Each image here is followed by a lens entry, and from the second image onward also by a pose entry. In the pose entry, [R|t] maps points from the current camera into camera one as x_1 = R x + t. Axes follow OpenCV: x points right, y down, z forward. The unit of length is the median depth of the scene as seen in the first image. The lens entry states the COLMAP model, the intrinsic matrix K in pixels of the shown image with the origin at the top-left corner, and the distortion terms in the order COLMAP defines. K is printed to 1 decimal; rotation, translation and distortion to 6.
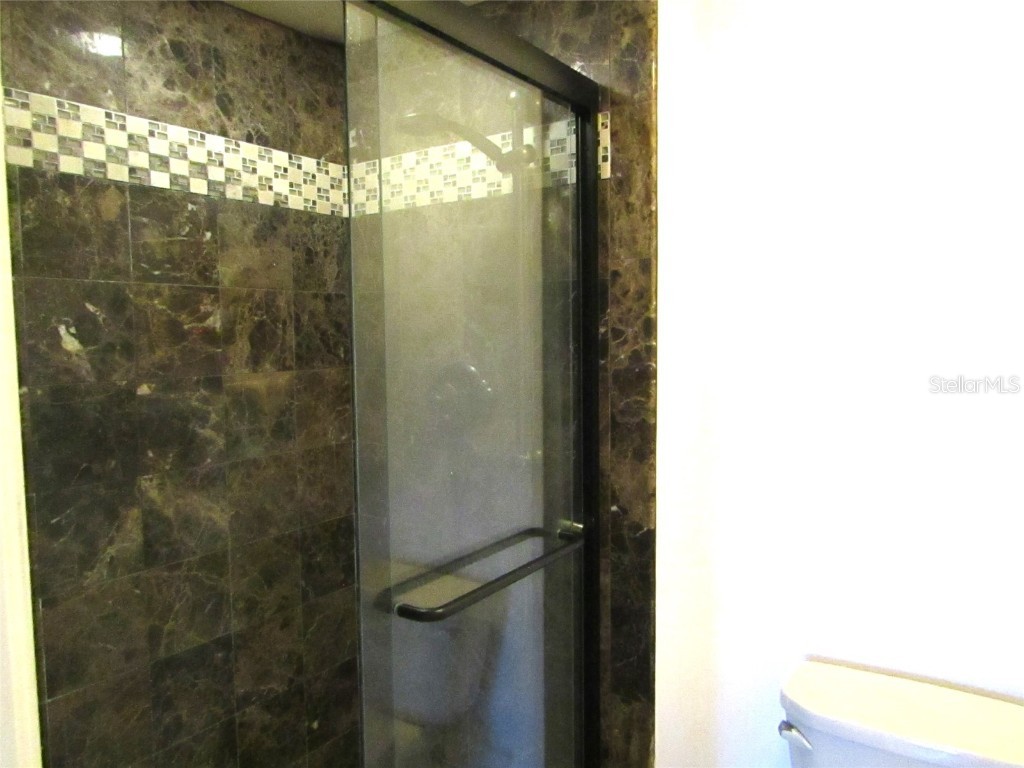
lens RADIAL K [[732.8, 0, 512.0], [0, 732.8, 384.0], [0, 0, 1]] dist [-0.007161, 0.001935]
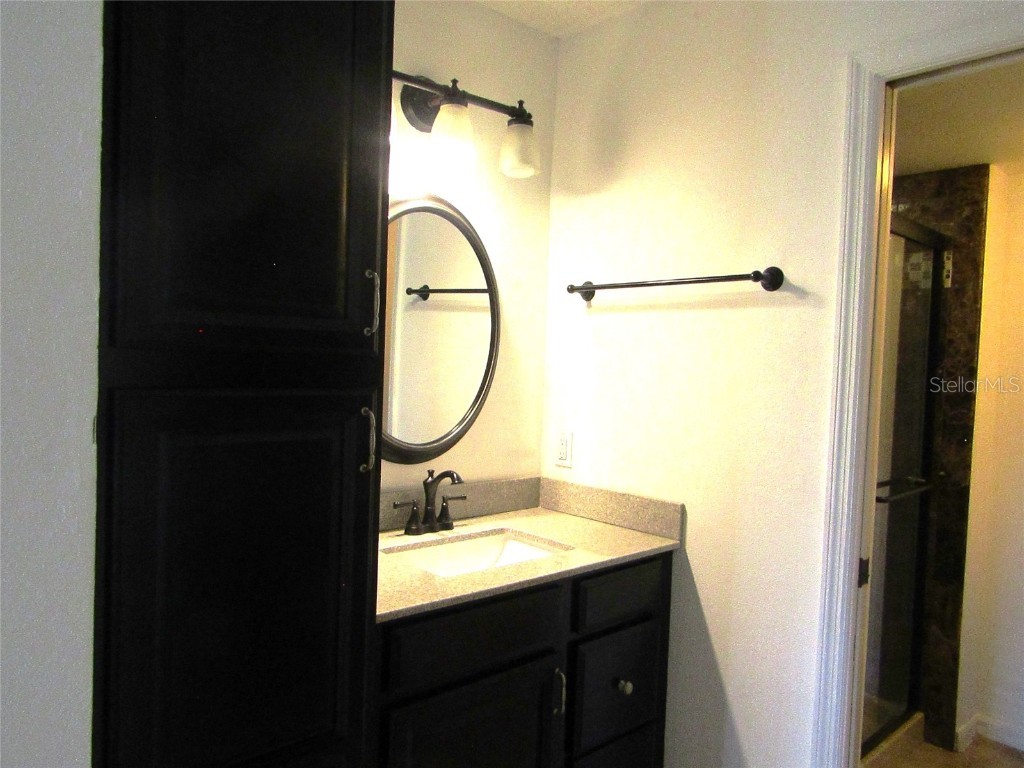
lens RADIAL K [[732.8, 0, 512.0], [0, 732.8, 384.0], [0, 0, 1]] dist [-0.007161, 0.001935]
pose [[0.968961, 0.055517, -0.240900, -0.461245], [-0.063299, 0.997689, -0.024682, 0.066536], [0.238973, 0.039164, 0.970236, -0.982004]]
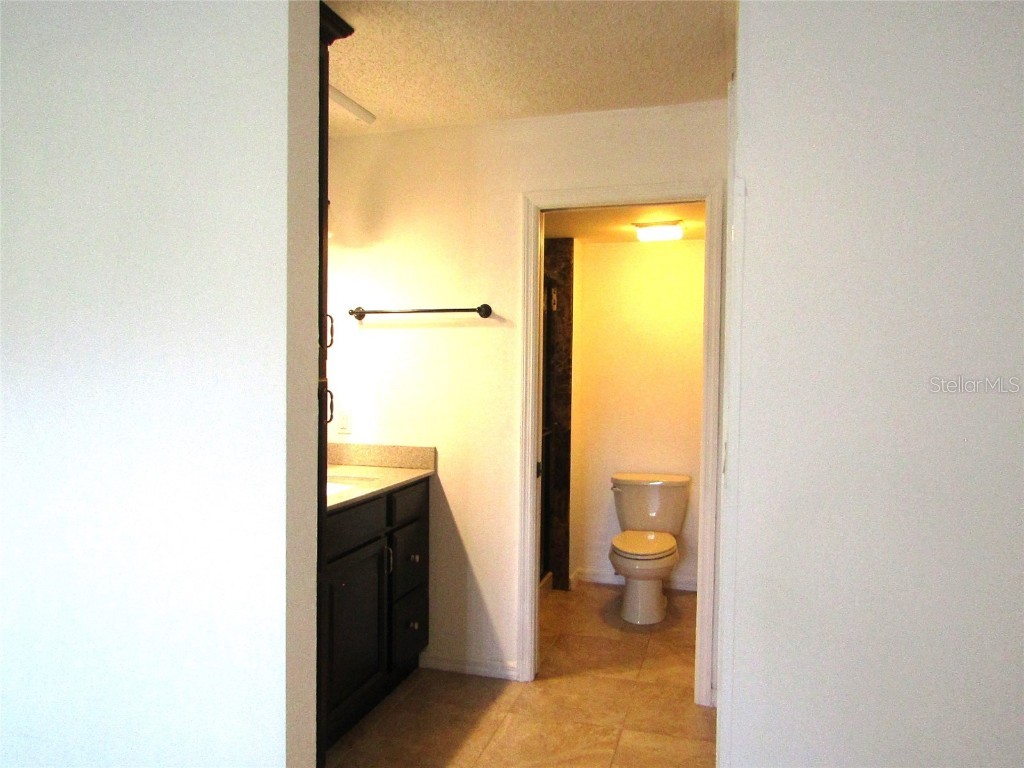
lens RADIAL K [[732.8, 0, 512.0], [0, 732.8, 384.0], [0, 0, 1]] dist [-0.007161, 0.001935]
pose [[0.957480, 0.013978, 0.288160, -0.881705], [-0.002990, 0.999253, -0.038537, 0.128913], [-0.288483, 0.036036, 0.956807, -1.760897]]
